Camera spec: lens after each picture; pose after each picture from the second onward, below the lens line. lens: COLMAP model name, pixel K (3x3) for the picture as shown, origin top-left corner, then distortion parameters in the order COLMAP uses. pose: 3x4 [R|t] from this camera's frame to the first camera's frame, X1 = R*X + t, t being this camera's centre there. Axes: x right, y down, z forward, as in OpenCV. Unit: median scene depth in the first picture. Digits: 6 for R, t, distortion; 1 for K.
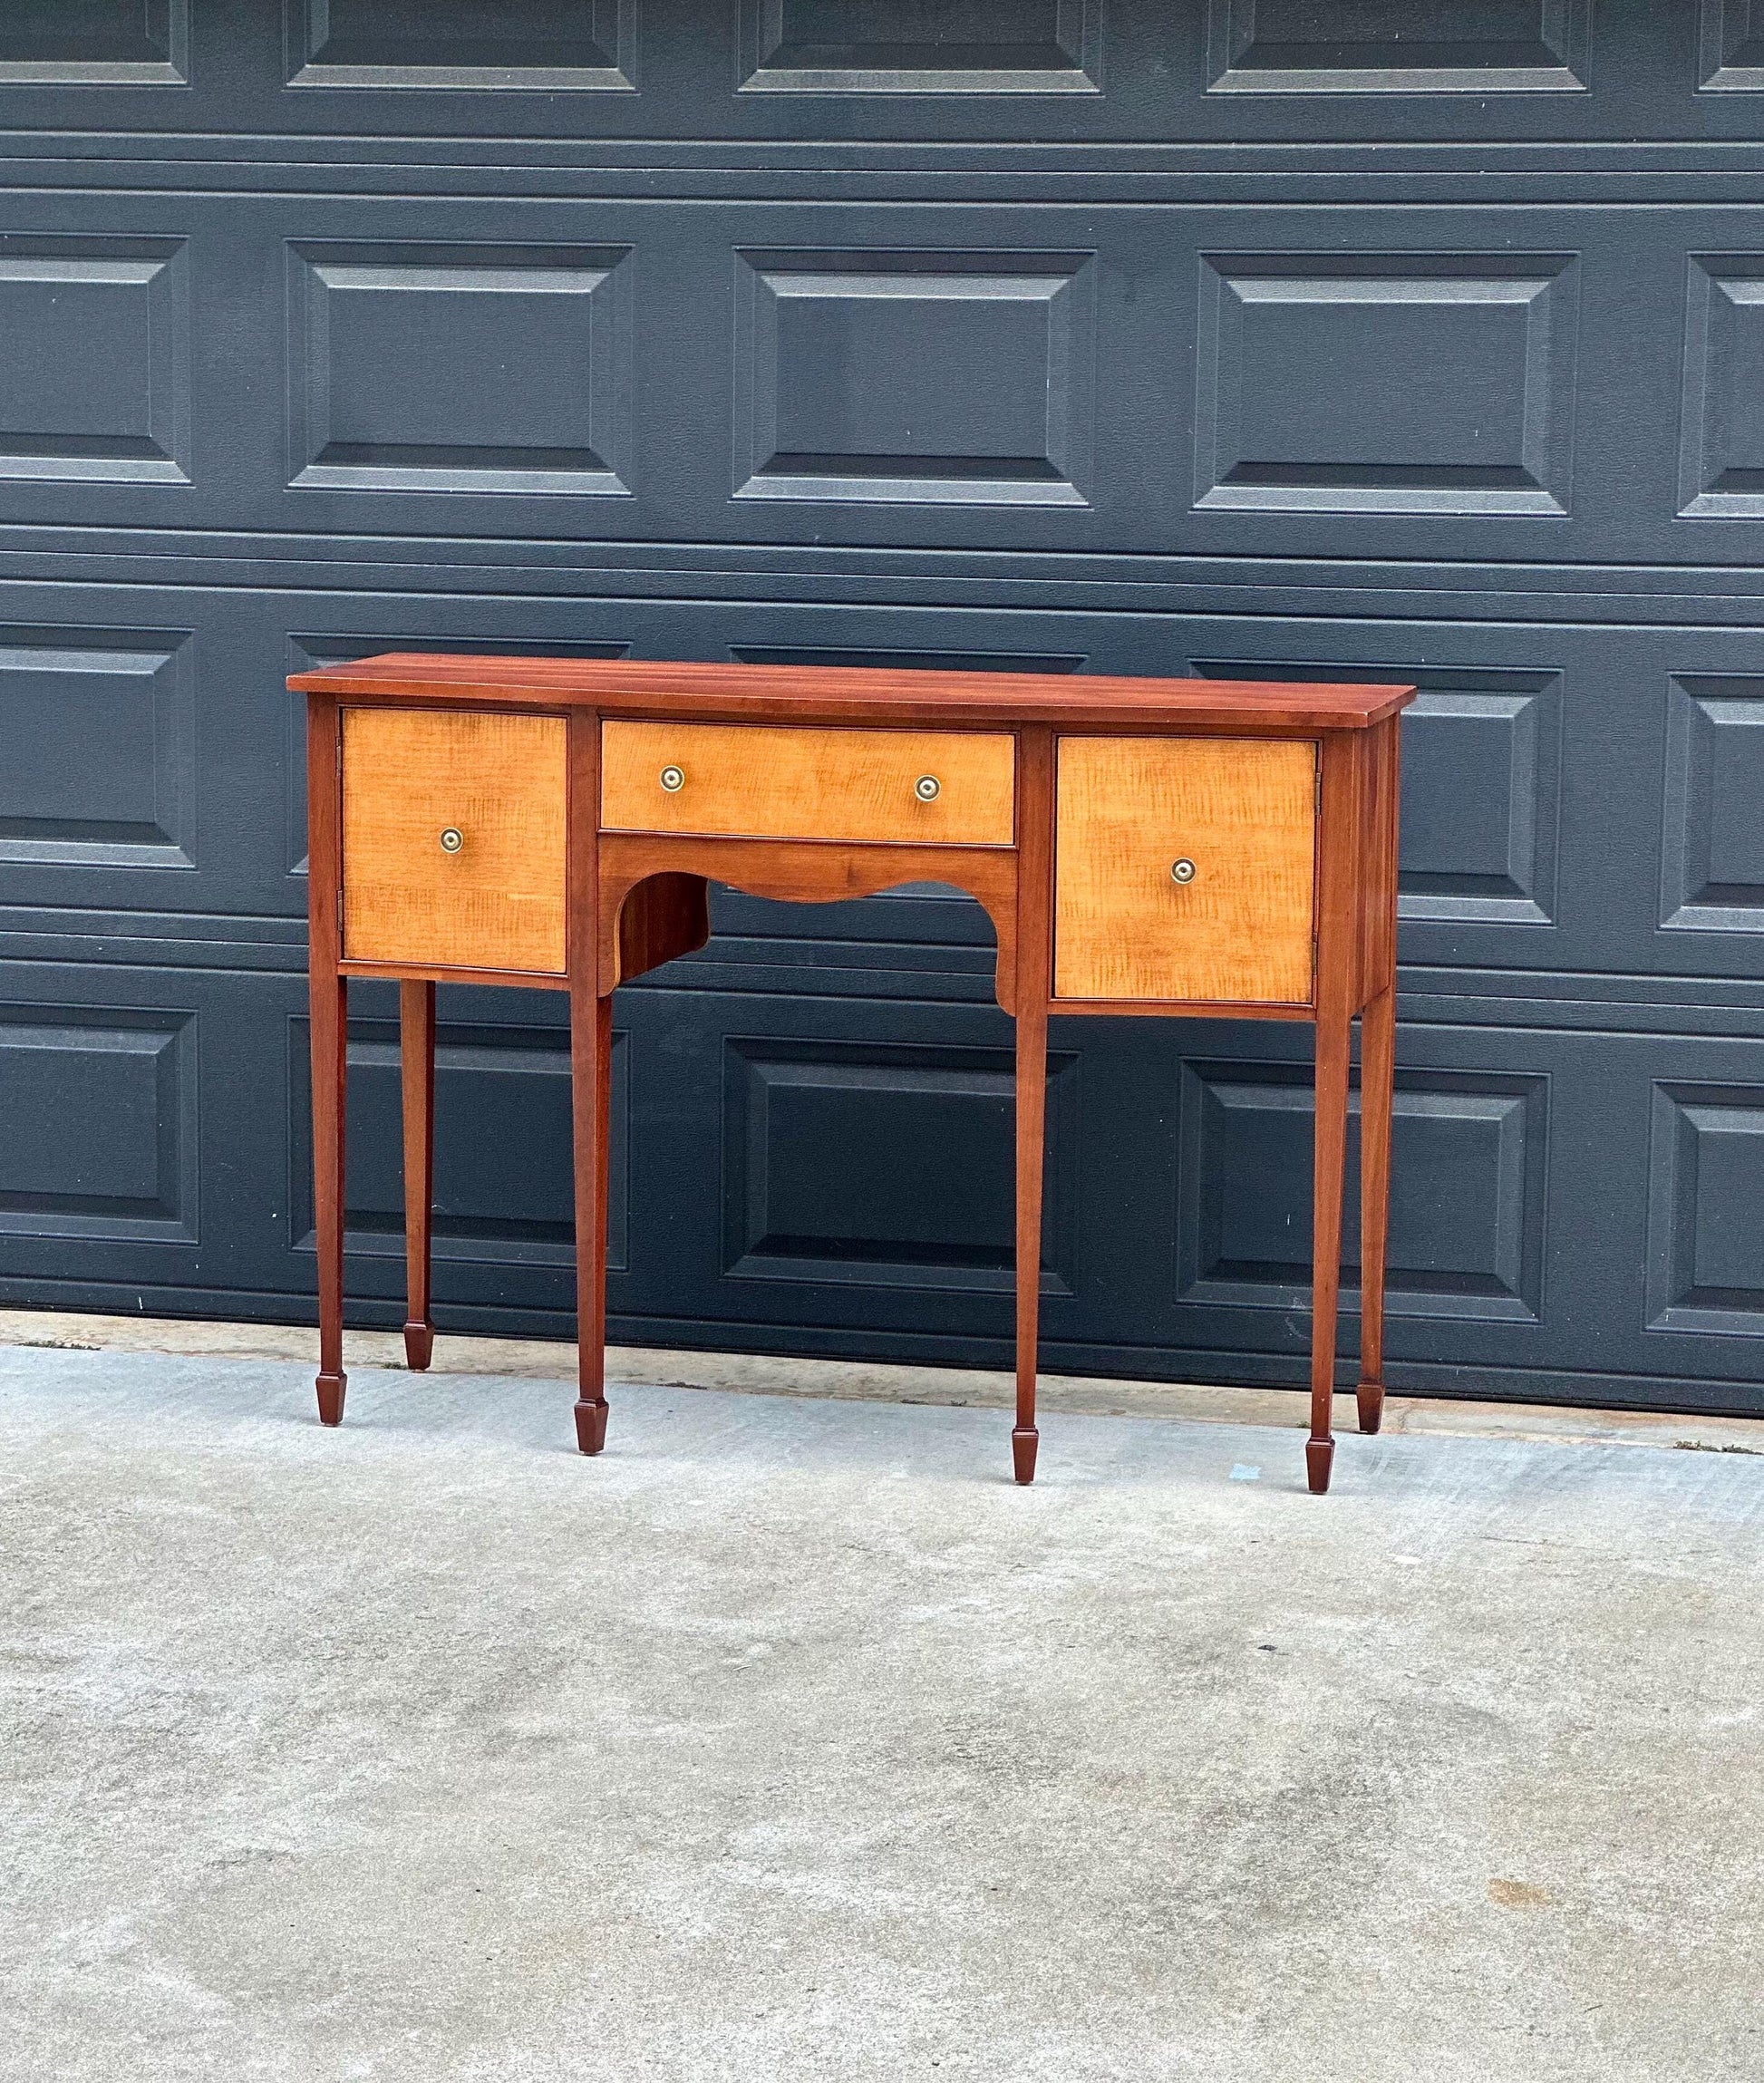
lens RADIAL K [[5340.9, 0, 873.5], [0, 5340.9, 1104.5], [0, 0, 1]] dist [0.147508, 0.874546]
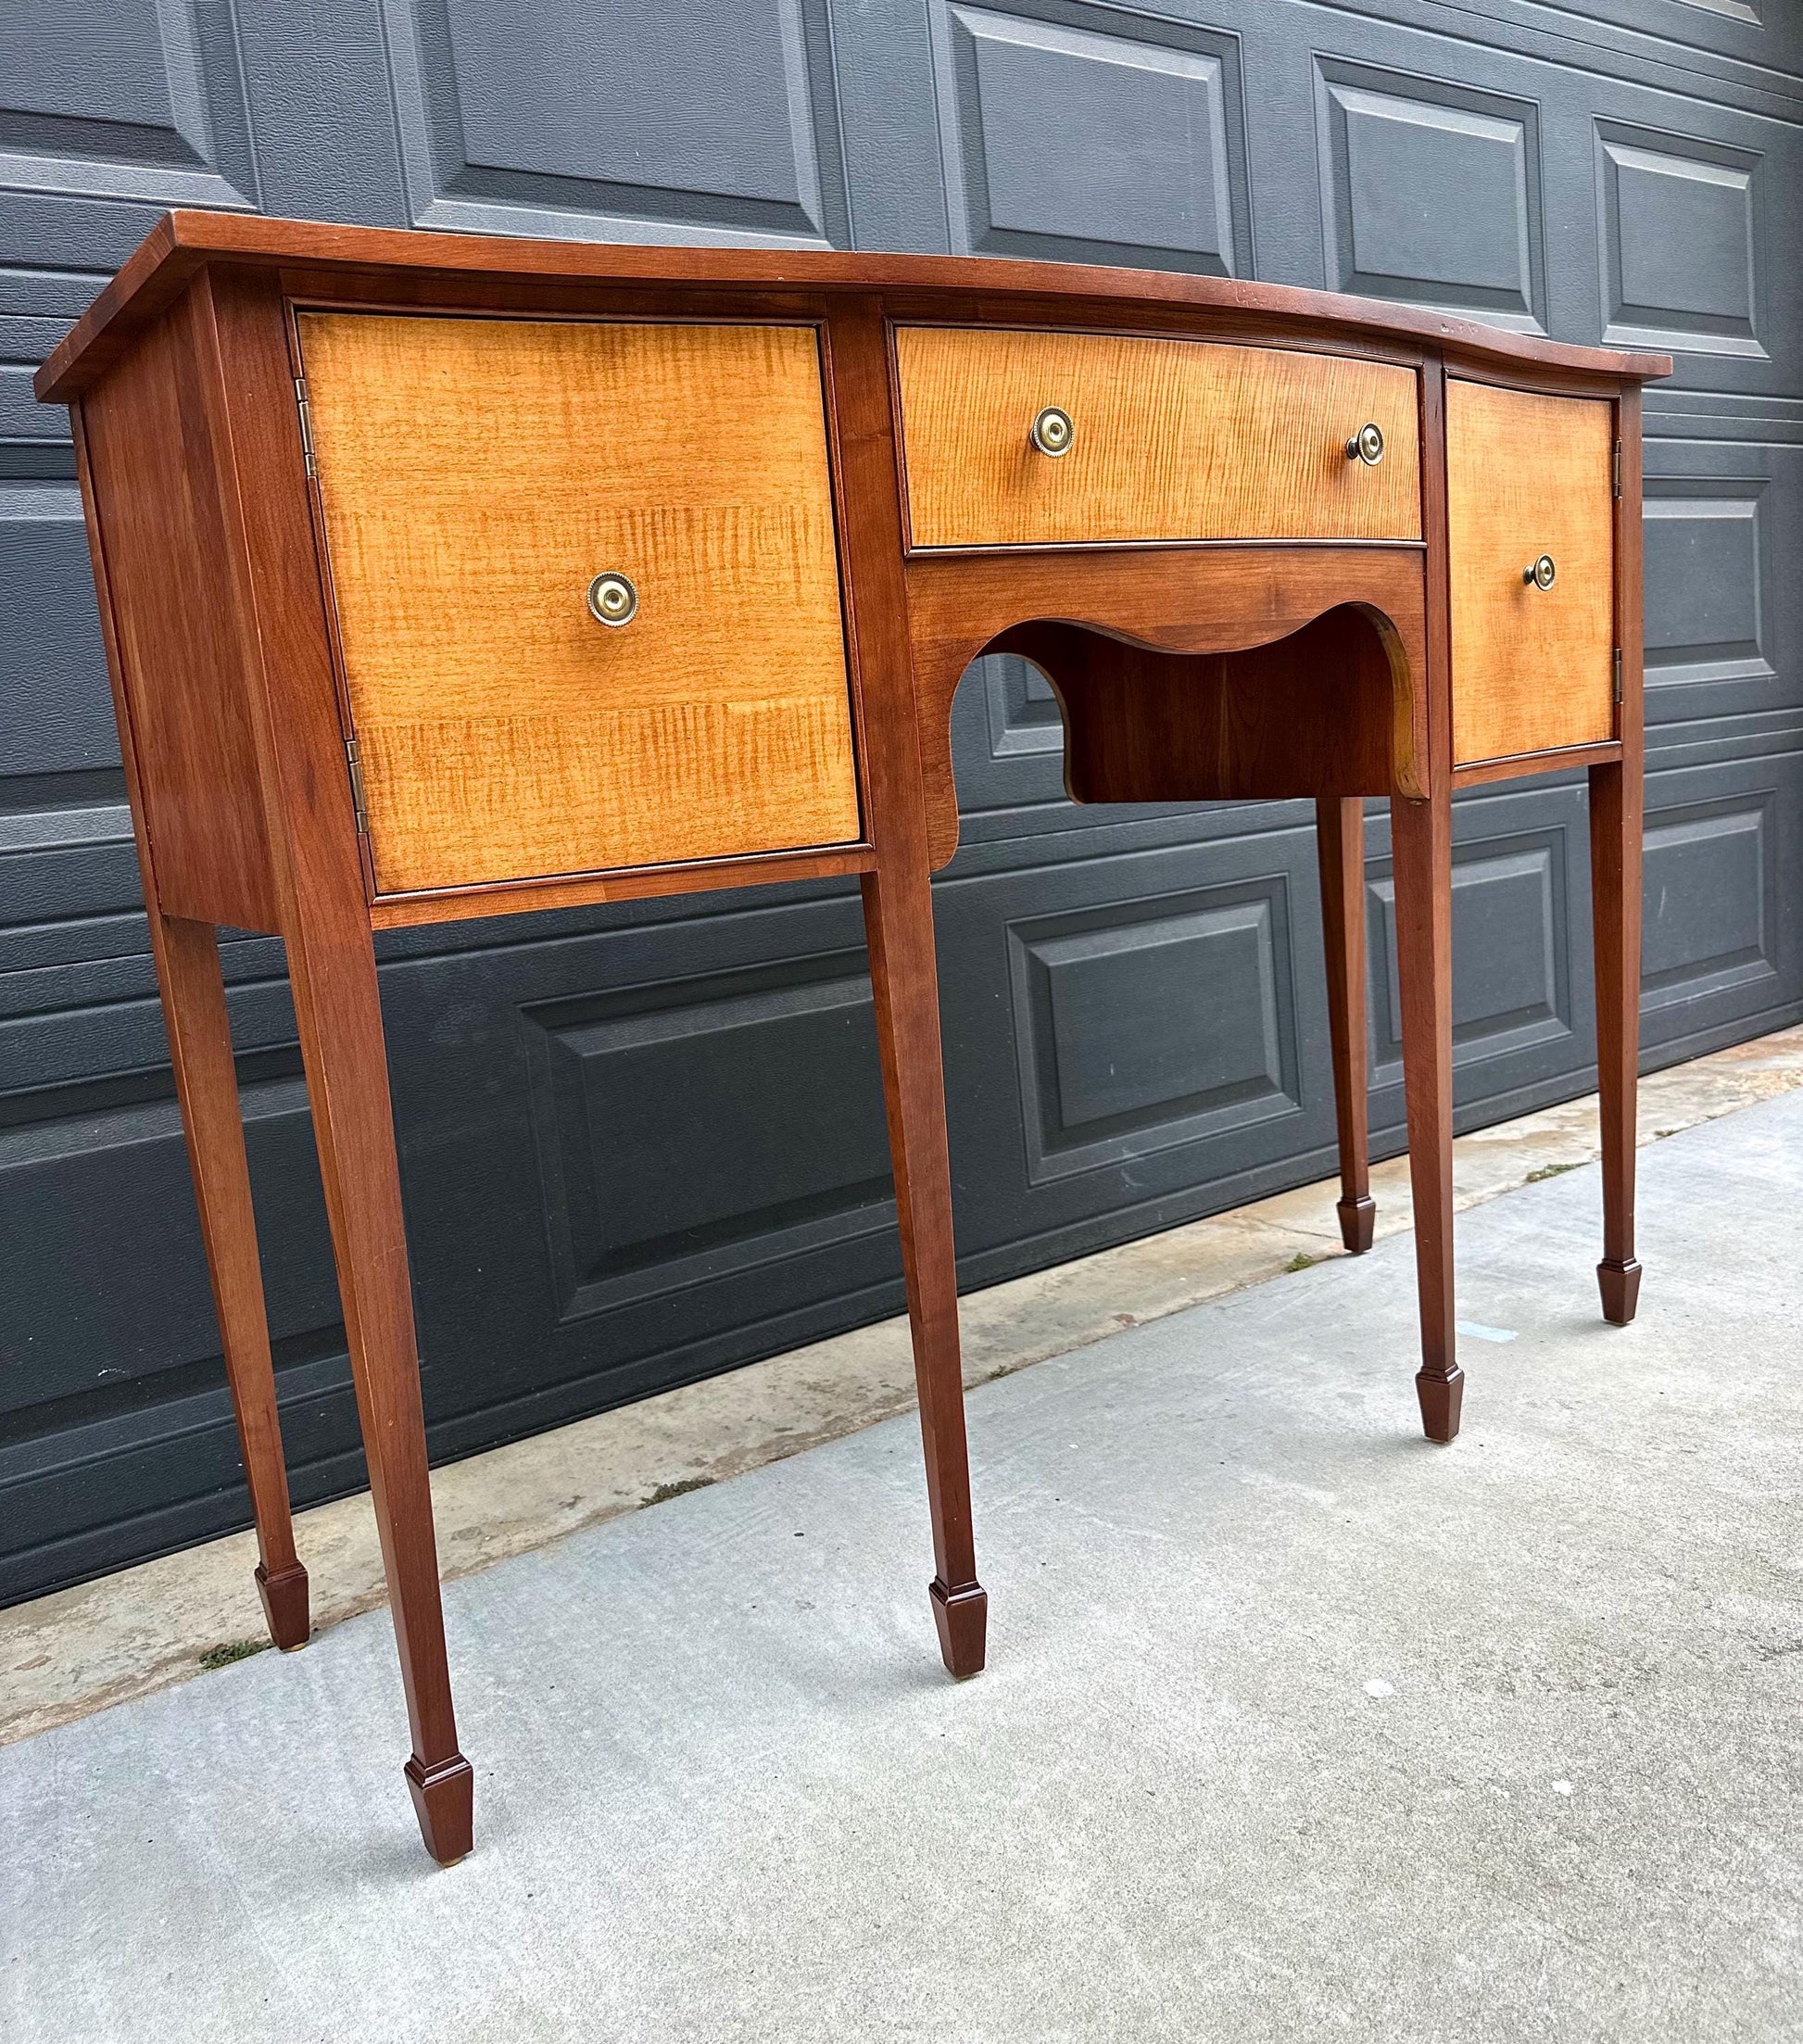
lens RADIAL K [[1688.5, 0, 907.1], [0, 1688.5, 1013.8], [0, 0, 1]] dist [0.205132, -0.386211]
pose [[0.639308, -0.188985, 0.745365, -0.185158], [0.208932, 0.975553, 0.068144, -0.018258], [-0.740022, 0.112166, 0.663164, 0.889985]]
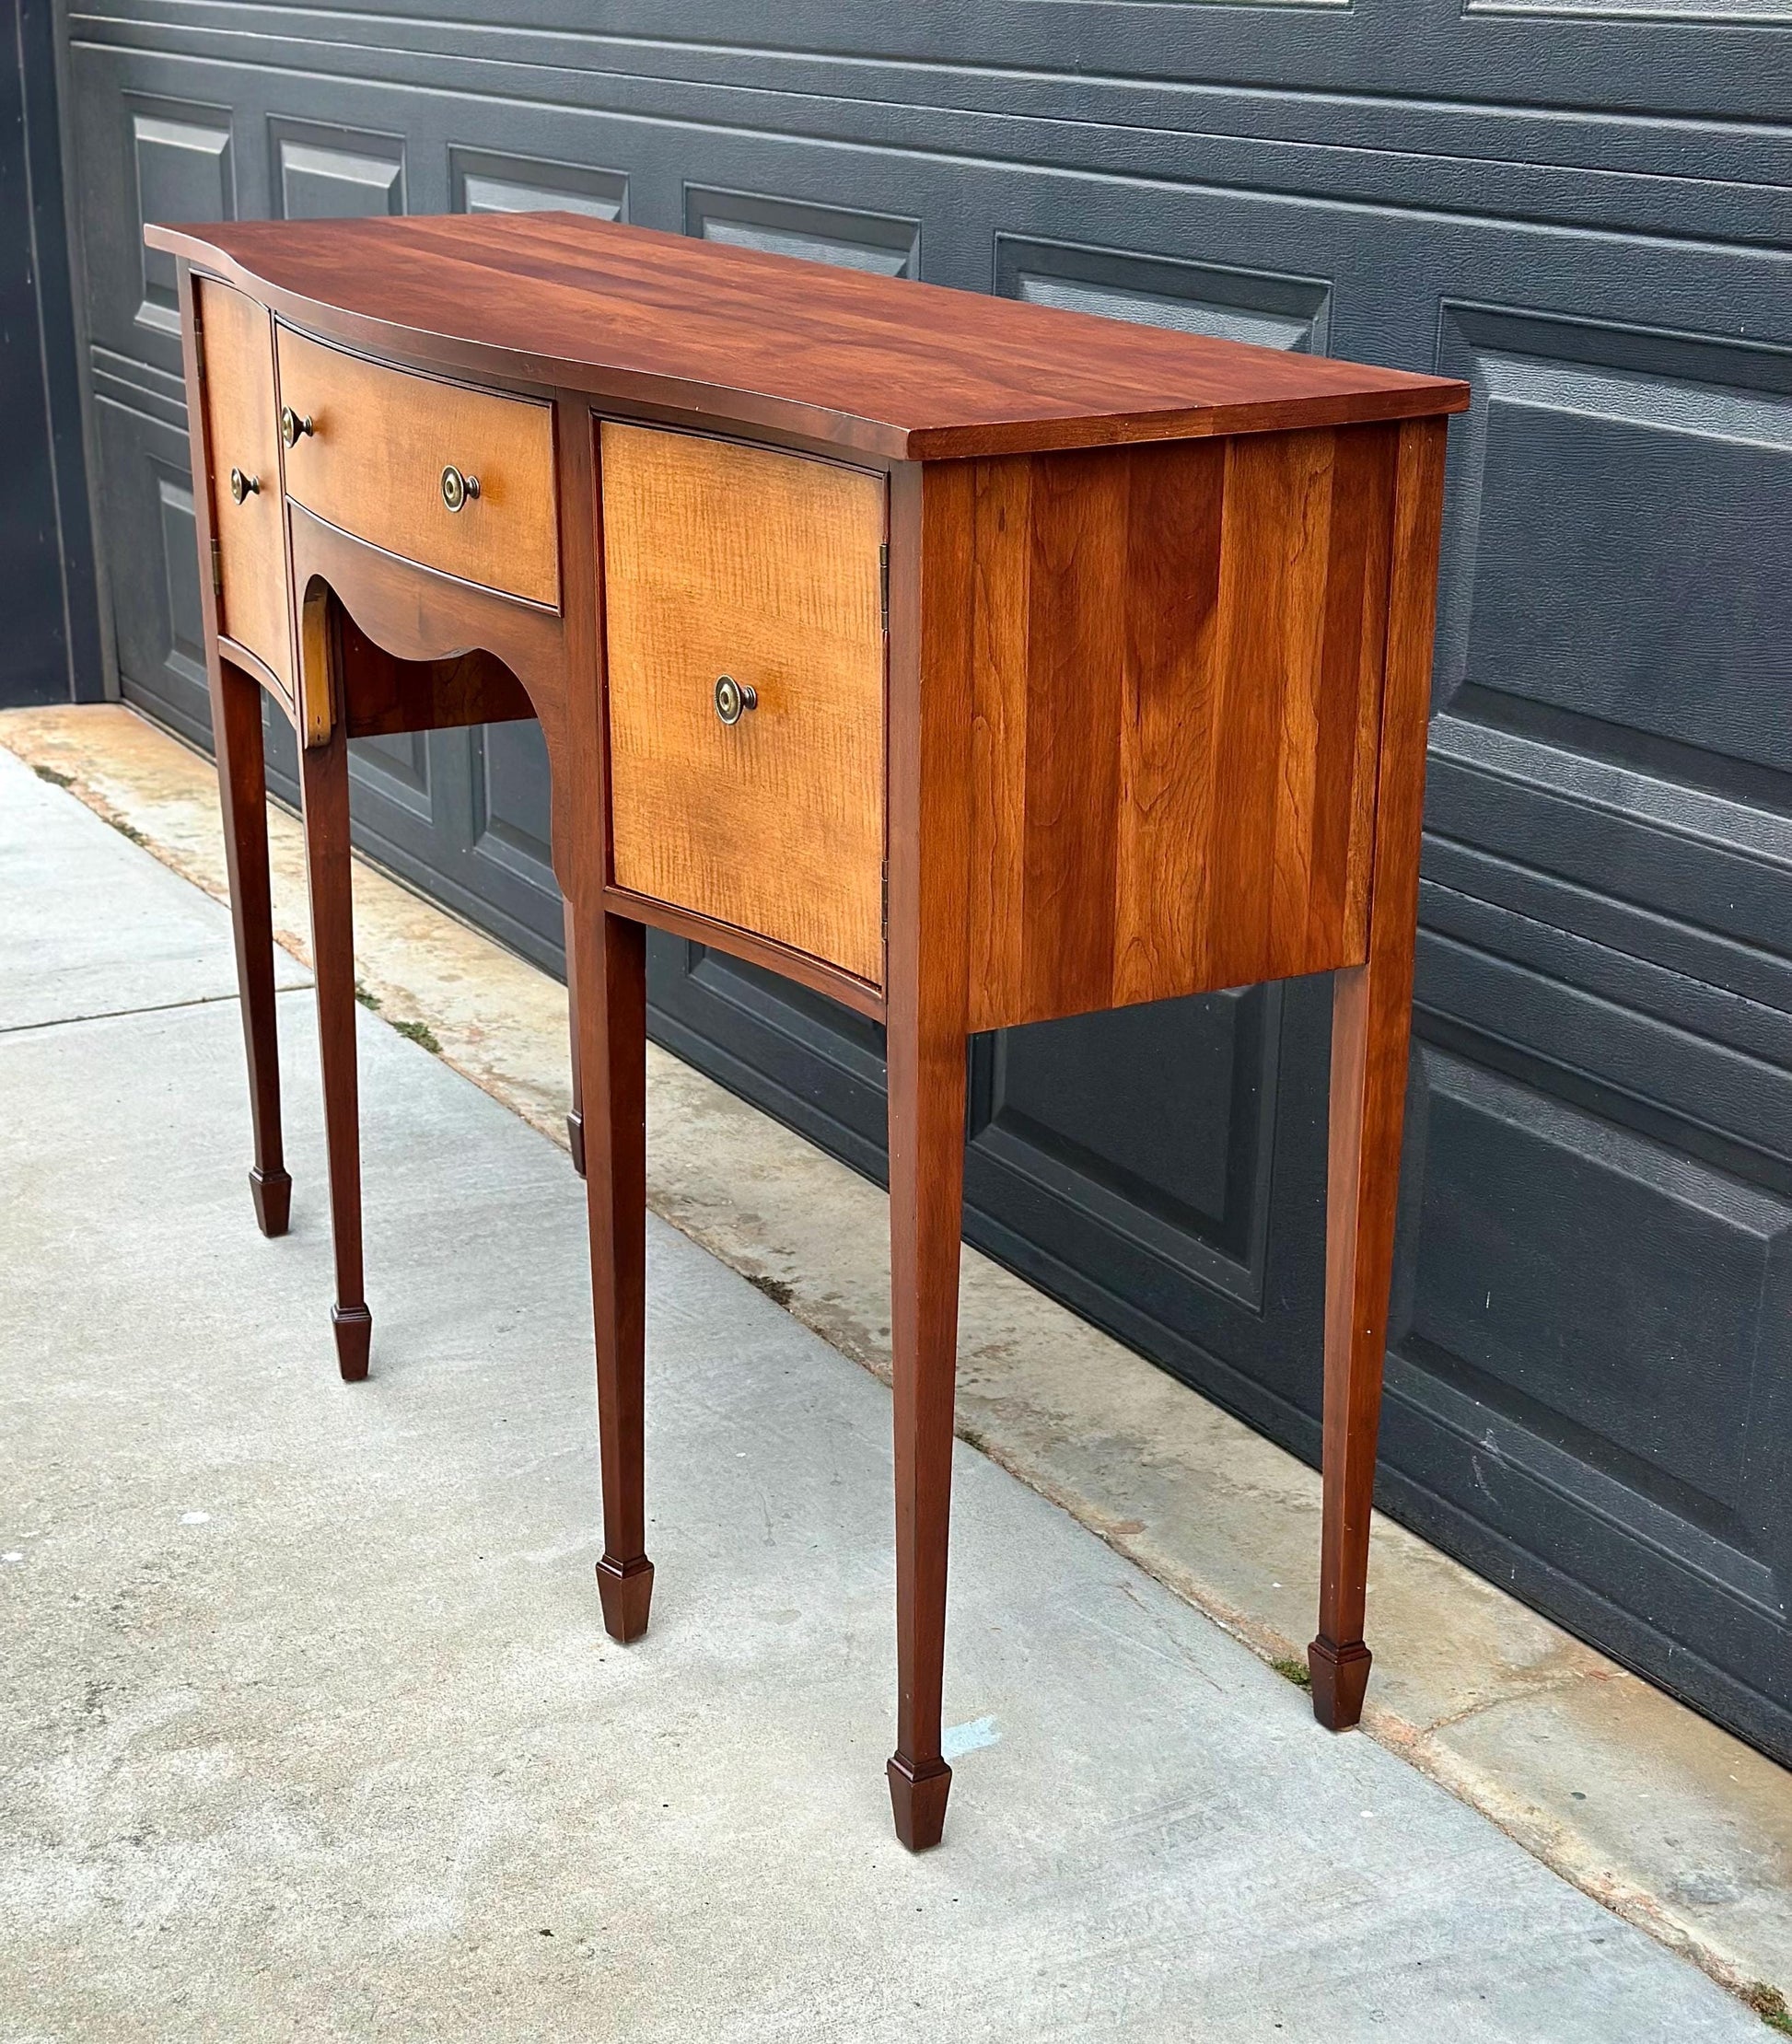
lens RADIAL K [[3346.6, 0, 893.3], [0, 3346.6, 1124.2], [0, 0, 1]] dist [0.103742, 0.257527]
pose [[0.692314, 0.238515, -0.681037, 0.299574], [-0.113751, 0.968066, 0.223404, -0.077303], [0.712574, -0.077197, 0.697337, 0.755789]]
